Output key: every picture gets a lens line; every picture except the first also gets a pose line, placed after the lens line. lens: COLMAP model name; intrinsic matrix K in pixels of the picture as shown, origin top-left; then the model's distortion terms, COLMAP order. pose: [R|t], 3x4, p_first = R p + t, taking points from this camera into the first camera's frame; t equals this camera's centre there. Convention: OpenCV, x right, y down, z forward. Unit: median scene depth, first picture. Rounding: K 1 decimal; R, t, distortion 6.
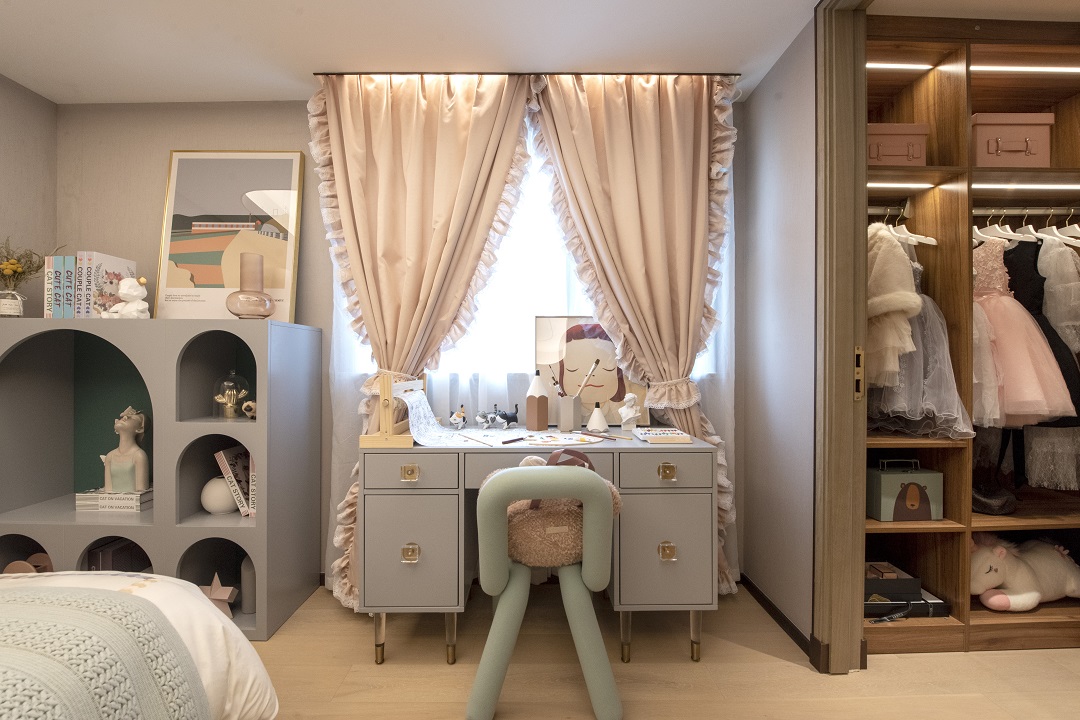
lens RADIAL K [[431.2, 0, 539.5], [0, 431.2, 363.7], [0, 0, 1]] dist [-0.000495, -0.003257]
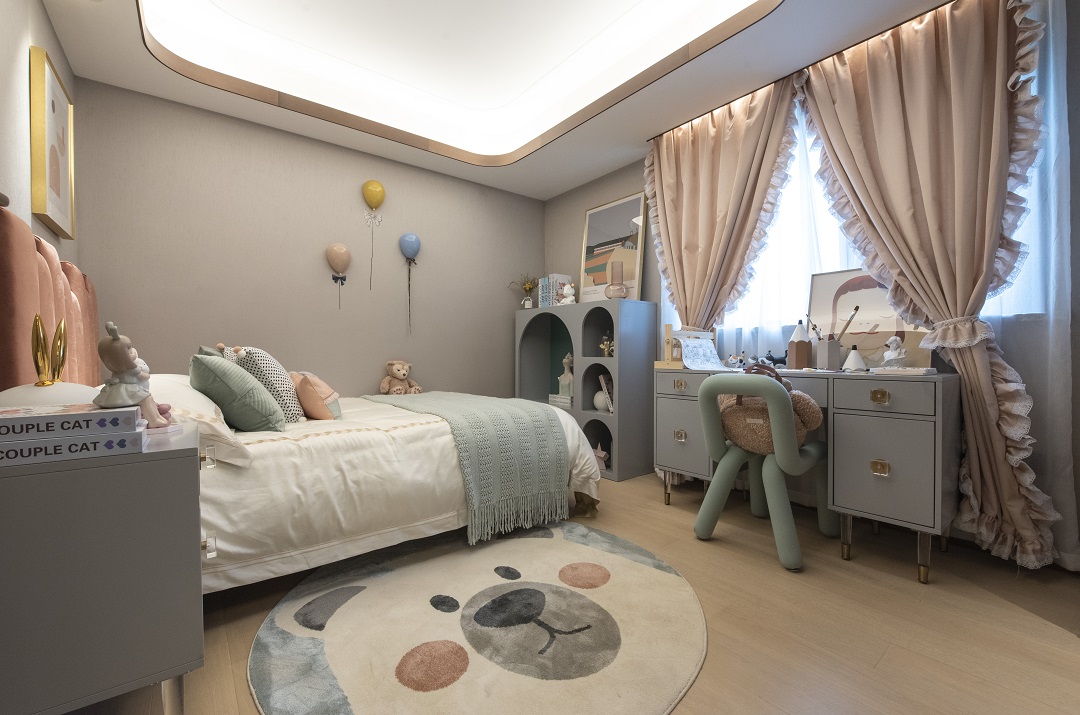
lens RADIAL K [[441.6, 0, 540.0], [0, 441.6, 357.5], [0, 0, 1]] dist [0.000027, -0.004222]
pose [[0.621110, 0.004601, -0.783710, 0.502607], [-0.000153, 0.999983, 0.005750, 0.111290], [0.783723, -0.003451, 0.621100, -0.315658]]
